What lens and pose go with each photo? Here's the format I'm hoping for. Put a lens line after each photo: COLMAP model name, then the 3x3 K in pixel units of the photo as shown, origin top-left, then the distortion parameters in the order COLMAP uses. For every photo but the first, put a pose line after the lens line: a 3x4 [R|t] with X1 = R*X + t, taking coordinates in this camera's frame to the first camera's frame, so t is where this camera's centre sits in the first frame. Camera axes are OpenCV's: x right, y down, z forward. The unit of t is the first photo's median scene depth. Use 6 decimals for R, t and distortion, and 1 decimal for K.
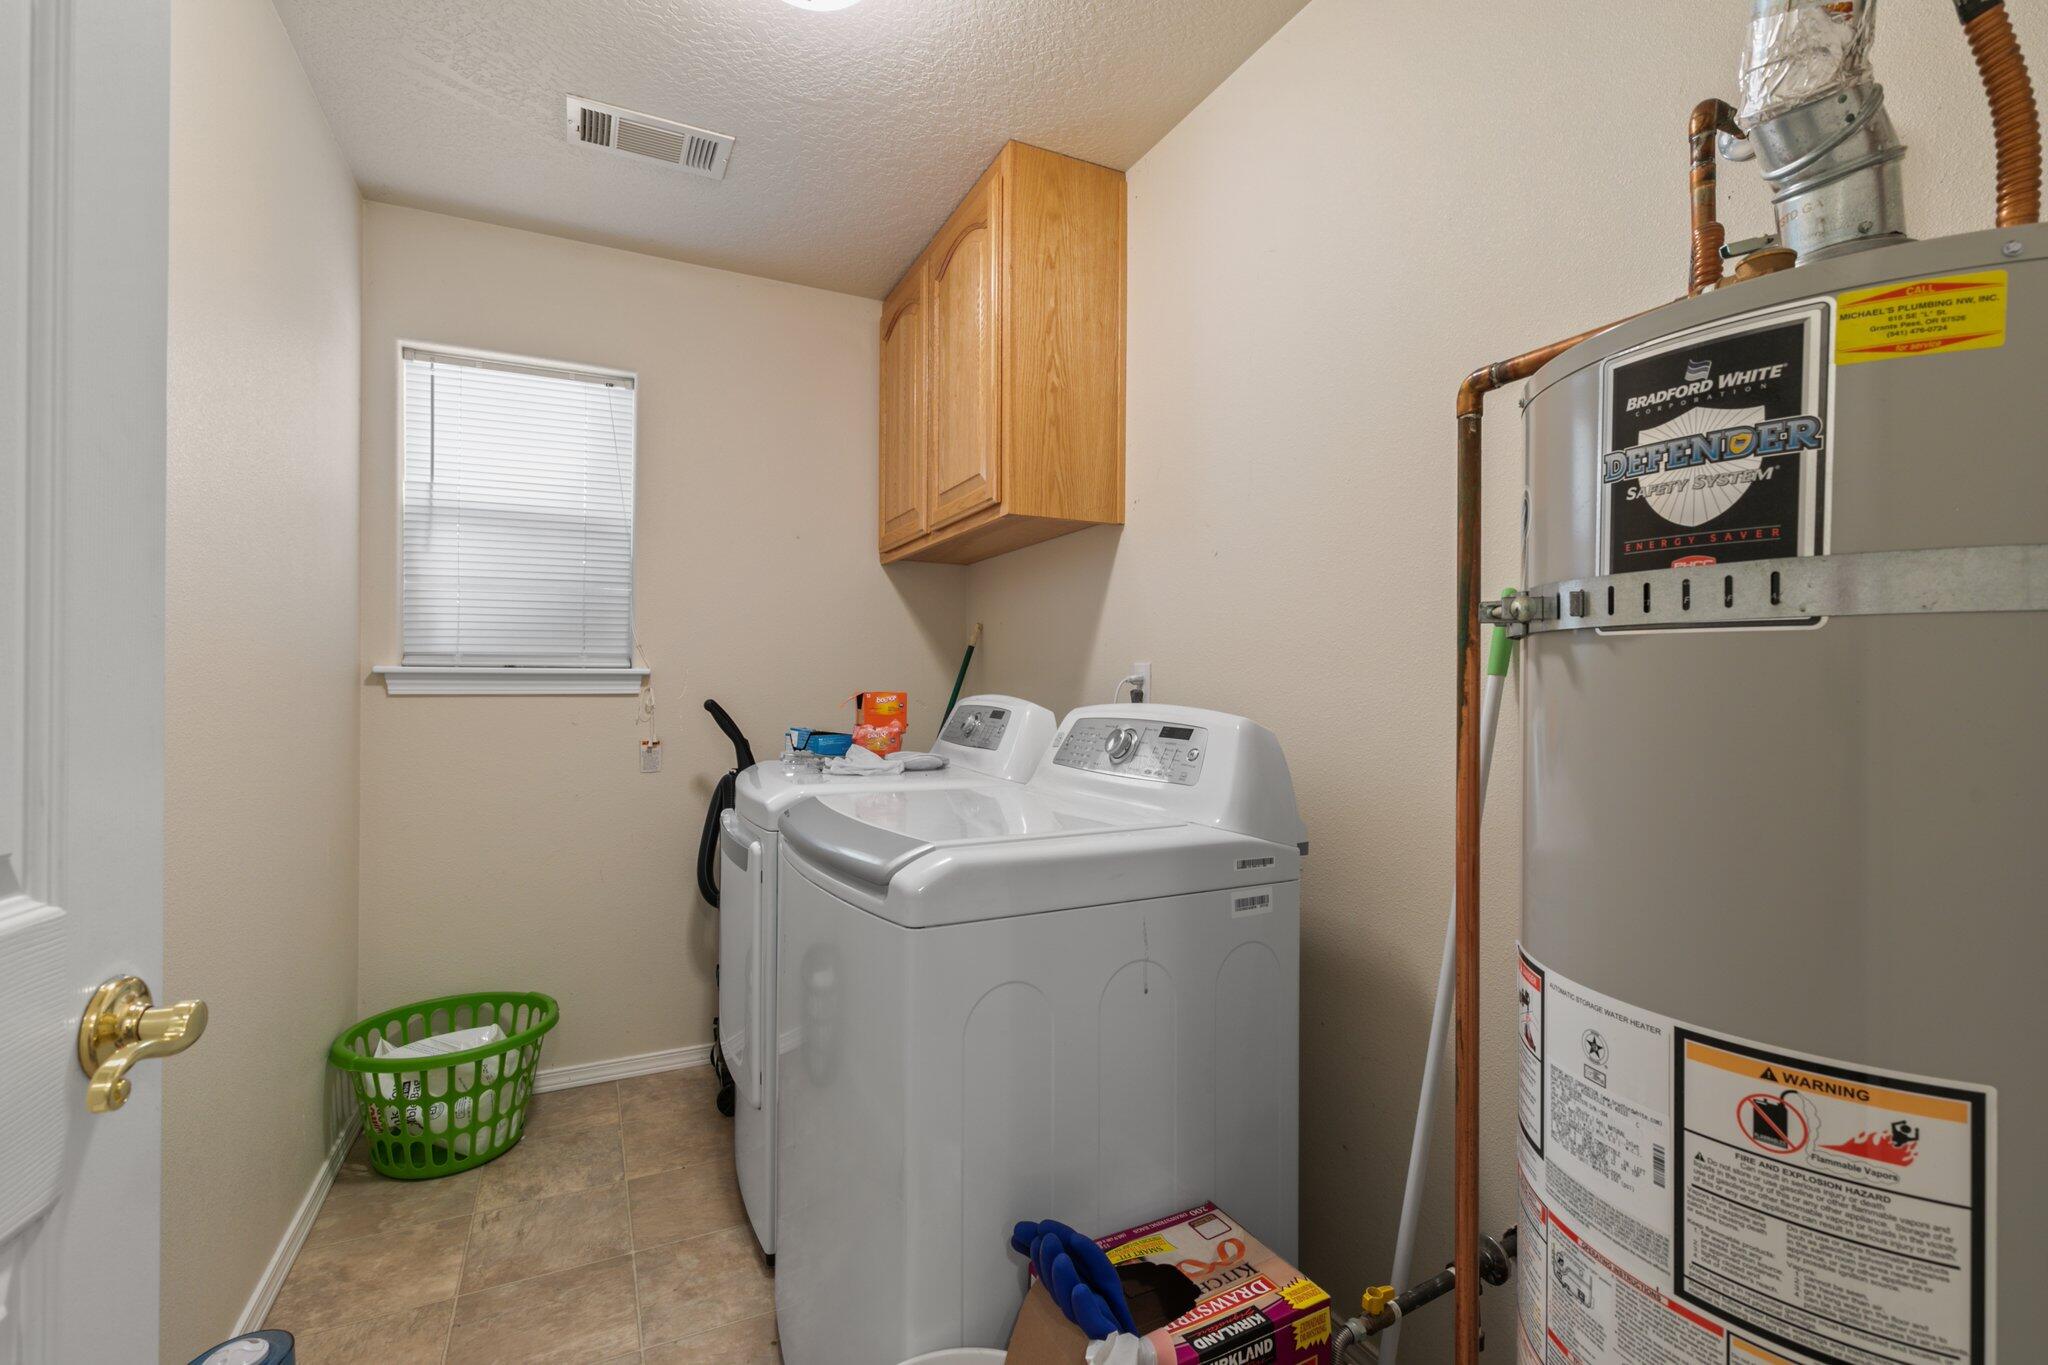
lens RADIAL K [[913.3, 0, 1024.6], [0, 913.3, 683.9], [0, 0, 1]] dist [0.006334, -0.000908]
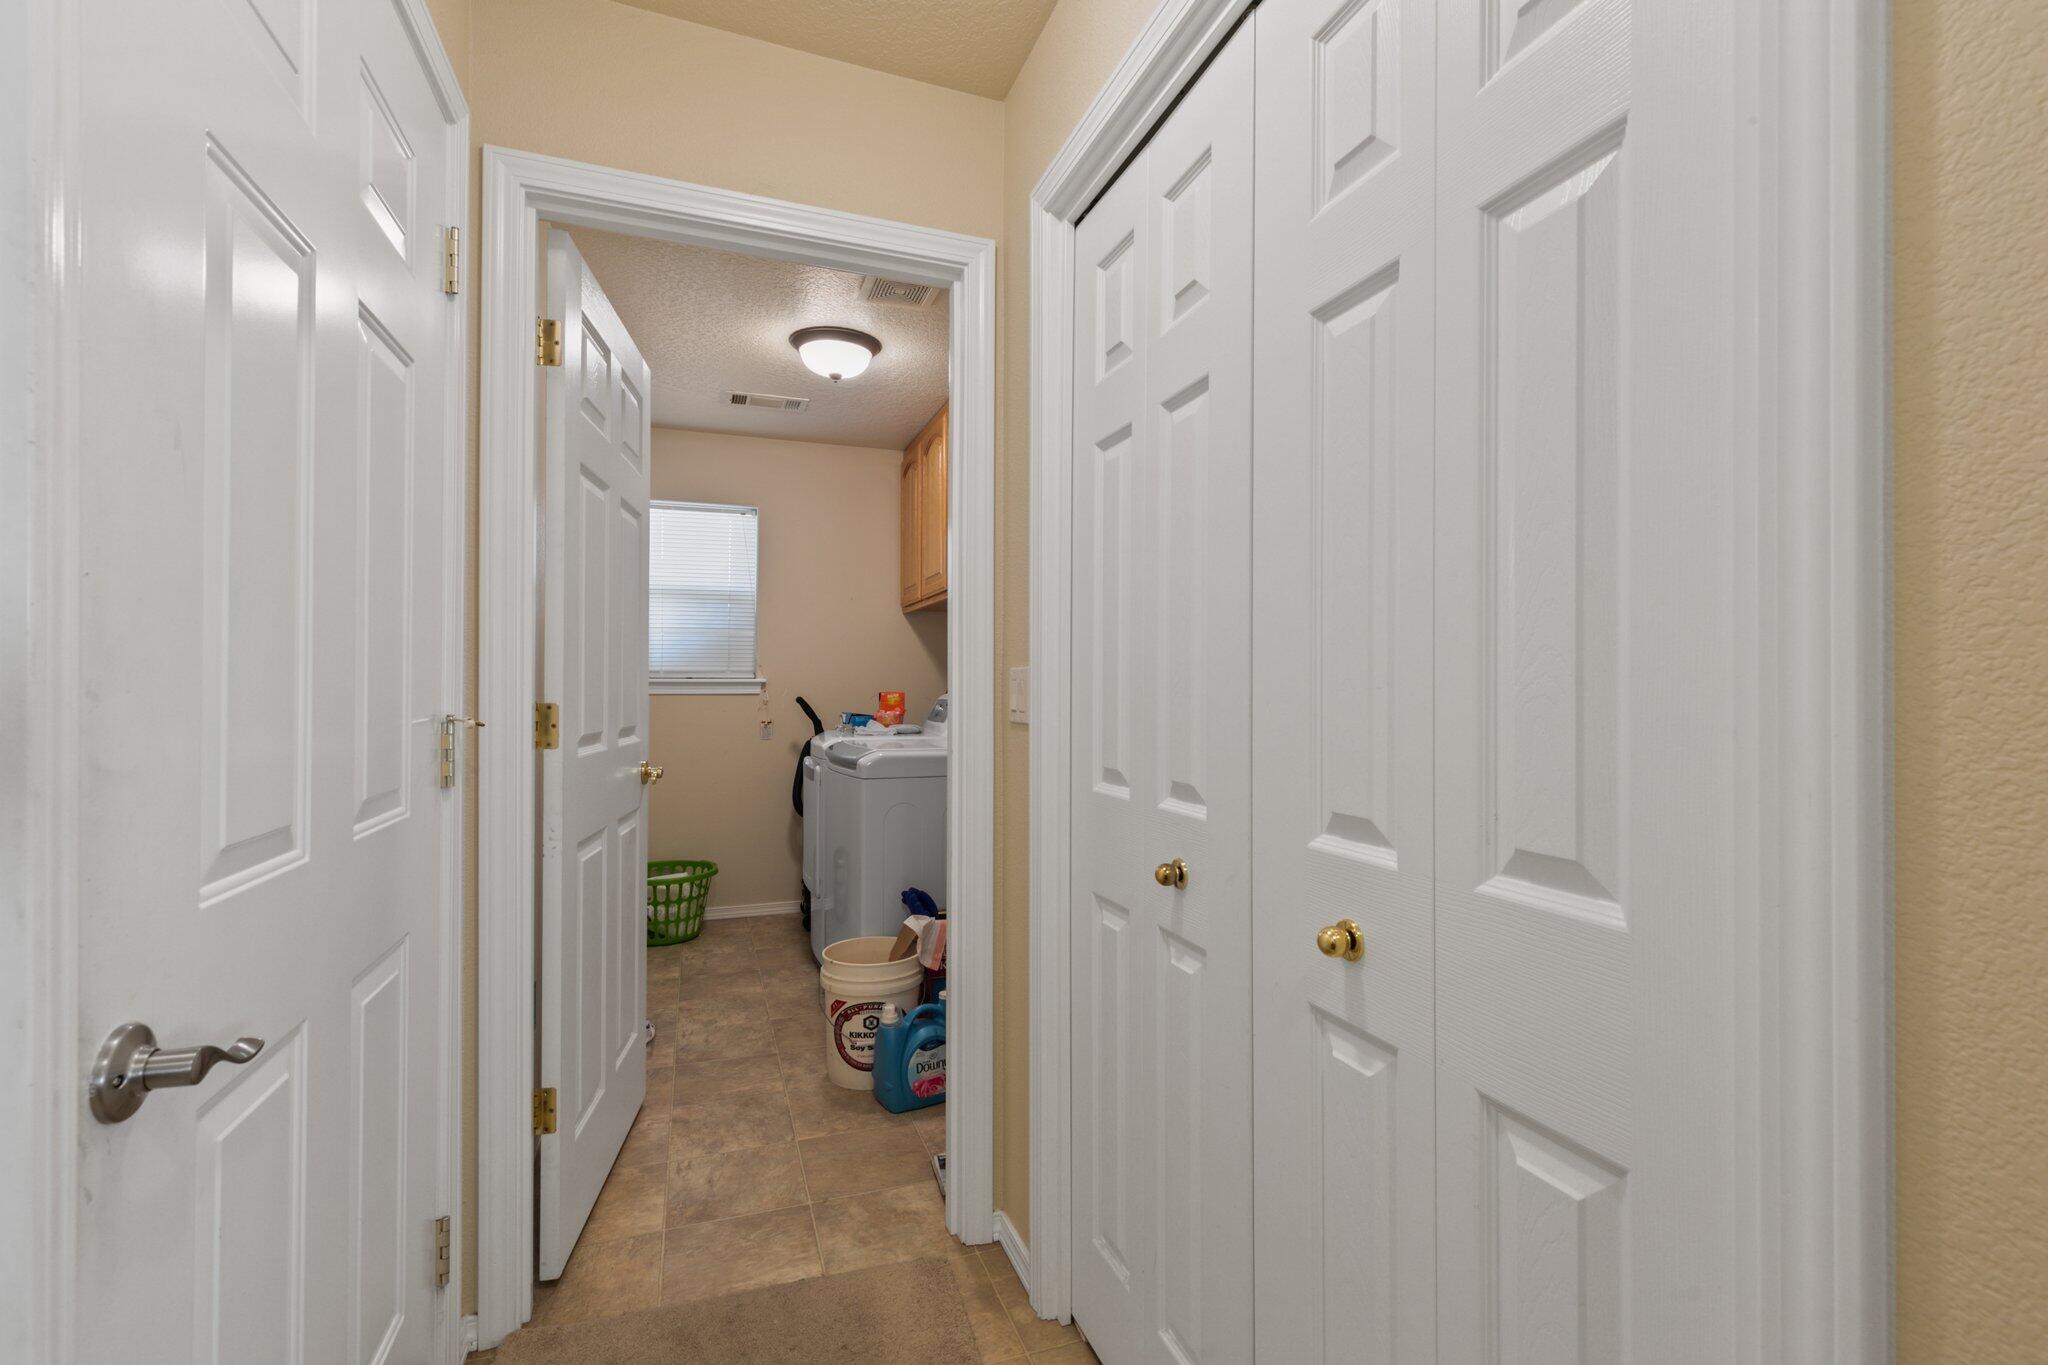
lens RADIAL K [[913.3, 0, 1027.3], [0, 913.3, 684.7], [0, 0, 1]] dist [0.006334, -0.000908]
pose [[0.994407, -0.003686, -0.105552, 0.302824], [0.003261, 0.999986, -0.004203, 0.003292], [0.105566, 0.003835, 0.994405, -0.762451]]
